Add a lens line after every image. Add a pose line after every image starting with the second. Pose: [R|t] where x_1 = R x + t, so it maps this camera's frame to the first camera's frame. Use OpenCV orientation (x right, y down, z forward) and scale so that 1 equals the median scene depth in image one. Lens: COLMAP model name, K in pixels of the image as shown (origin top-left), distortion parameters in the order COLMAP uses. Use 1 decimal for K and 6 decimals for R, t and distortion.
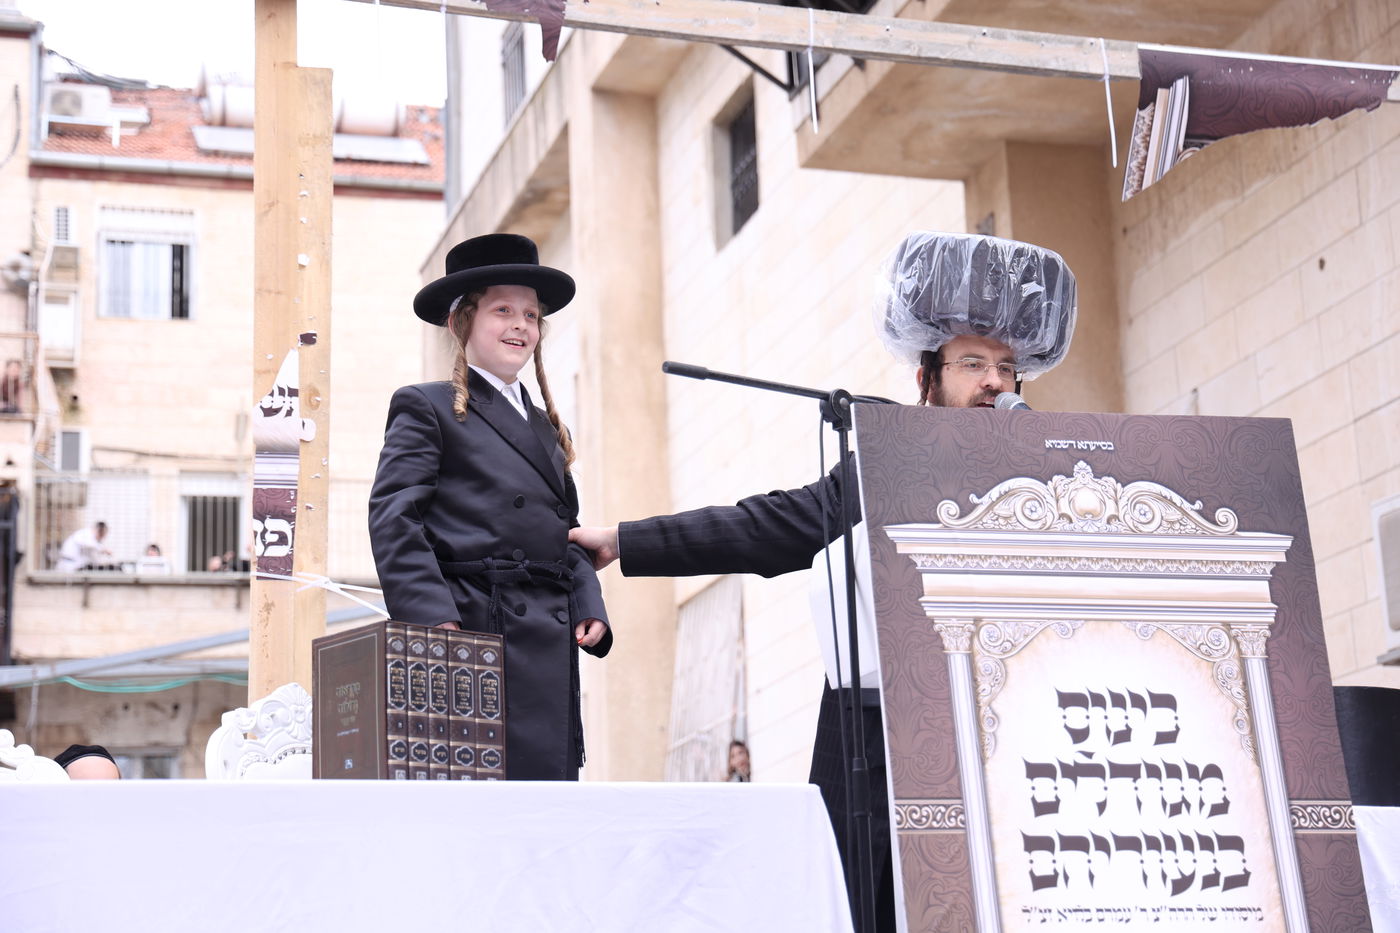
lens RADIAL K [[2746.6, 0, 700.0], [0, 2746.6, 466.5], [0, 0, 1]] dist [0.274700, 0.198623]
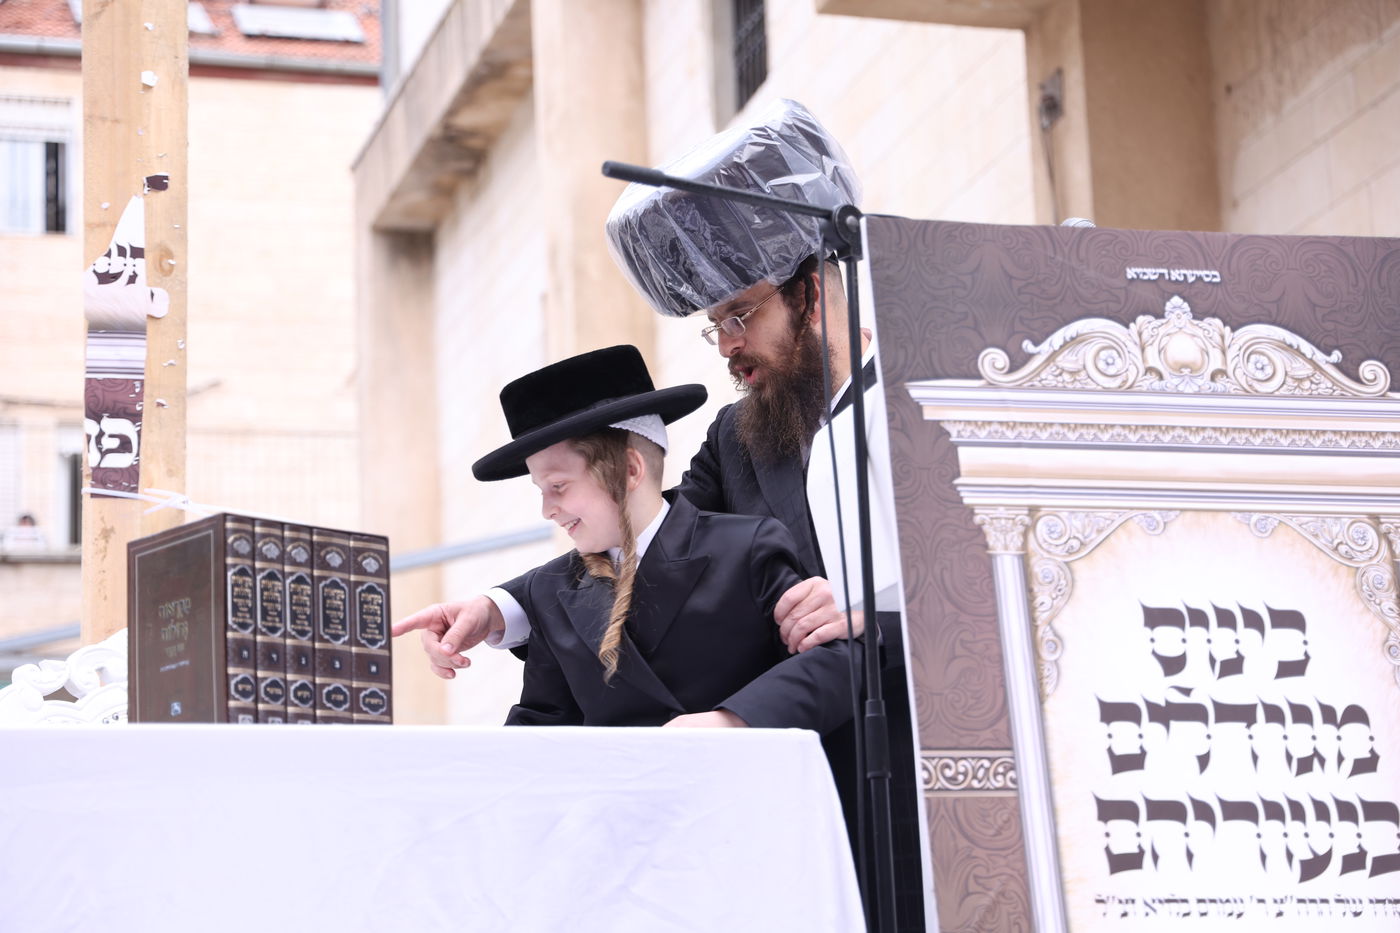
lens RADIAL K [[3343.0, 0, 710.6], [0, 3343.0, 471.1], [0, 0, 1]] dist [0.449803, -0.136827]
pose [[0.999992, -0.003744, 0.001604, 0.012815], [0.003722, 0.999903, 0.013452, 0.032279], [-0.001654, -0.013446, 0.999908, 0.102396]]
